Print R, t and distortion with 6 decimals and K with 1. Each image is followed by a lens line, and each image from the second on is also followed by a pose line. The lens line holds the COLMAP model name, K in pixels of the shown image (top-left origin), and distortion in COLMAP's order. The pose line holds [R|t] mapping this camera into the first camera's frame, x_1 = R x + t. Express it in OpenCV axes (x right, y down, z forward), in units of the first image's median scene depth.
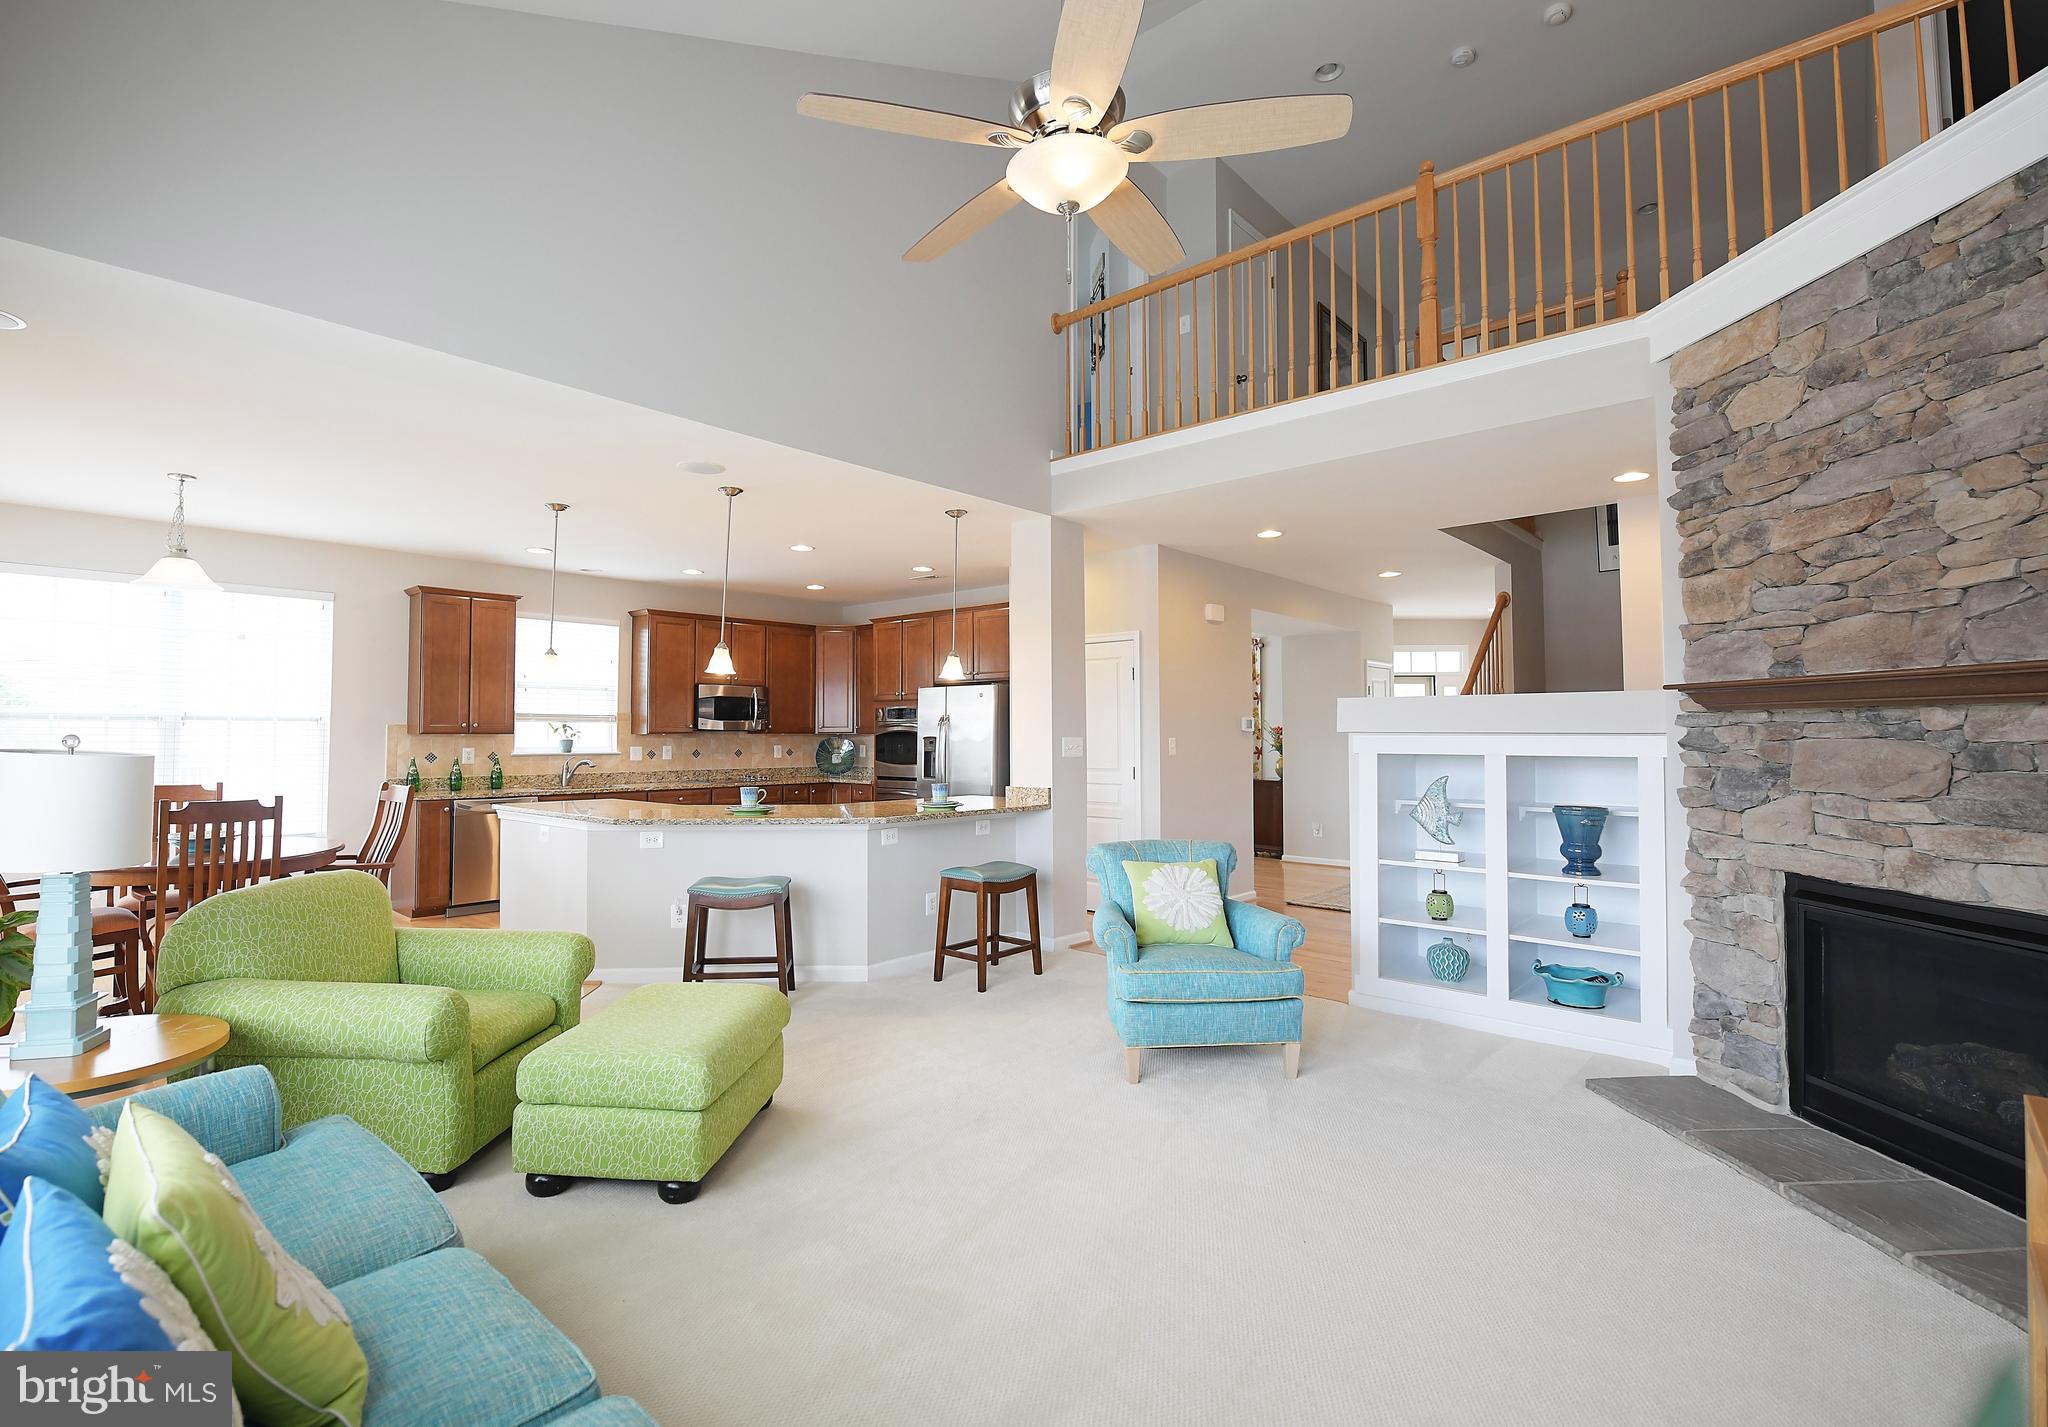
lens RADIAL K [[1004.0, 0, 977.2], [0, 1004.0, 695.0], [0, 0, 1]] dist [-0.011579, 0.000472]
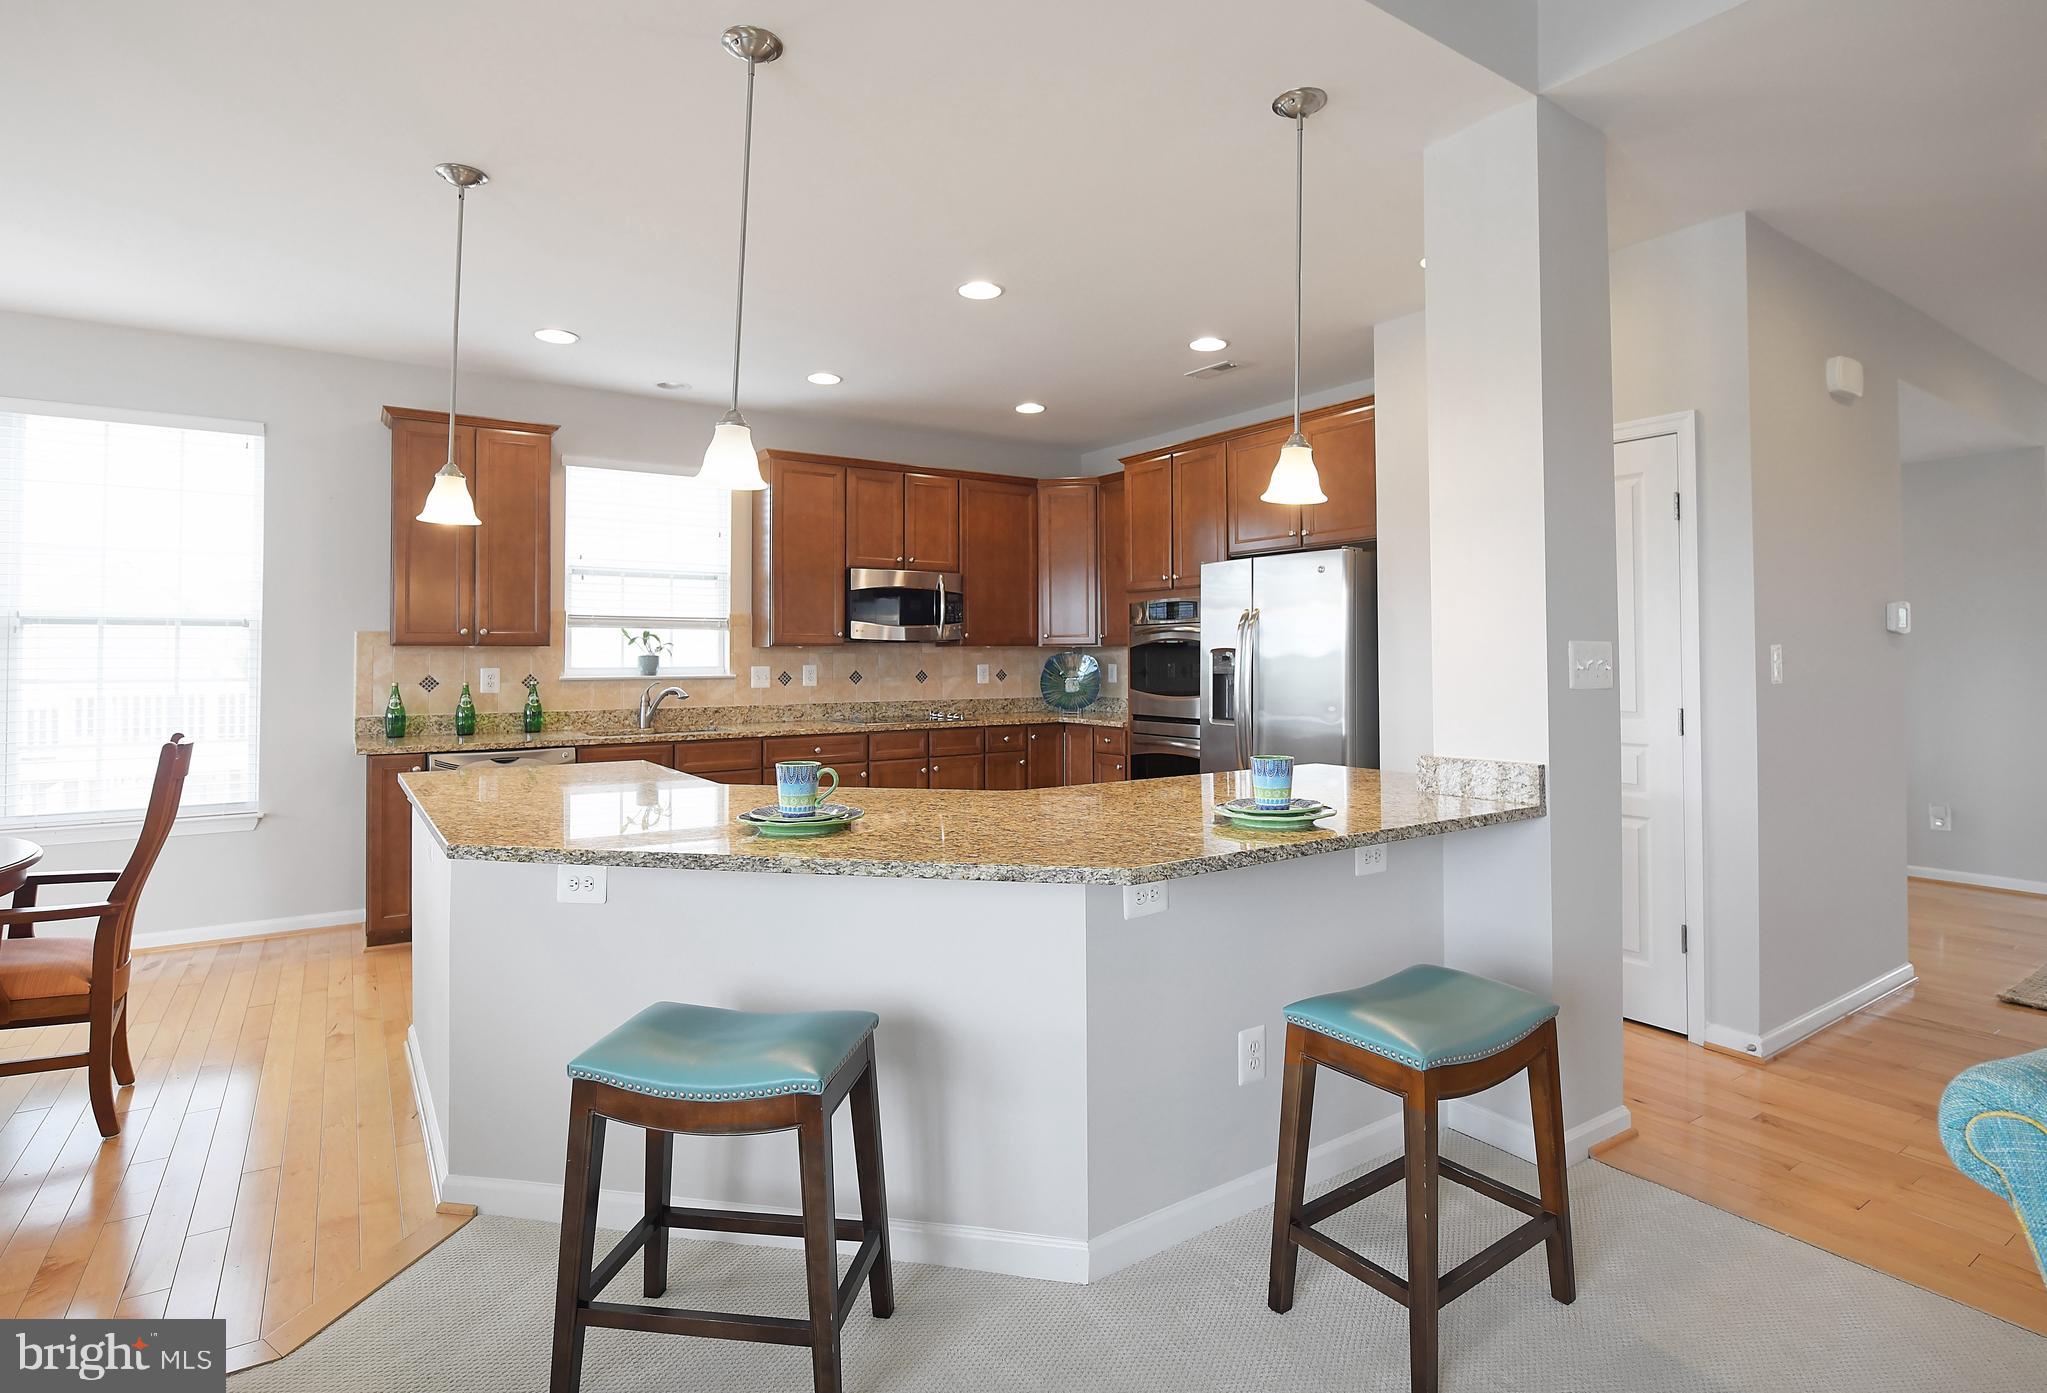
lens RADIAL K [[1003.6, 0, 1009.2], [0, 1003.6, 641.4], [0, 0, 1]] dist [-0.011579, 0.000472]
pose [[0.972487, -0.006128, -0.232876, -0.043366], [0.011843, 0.999662, 0.023150, 0.030832], [0.232655, -0.025271, 0.972231, 0.563337]]
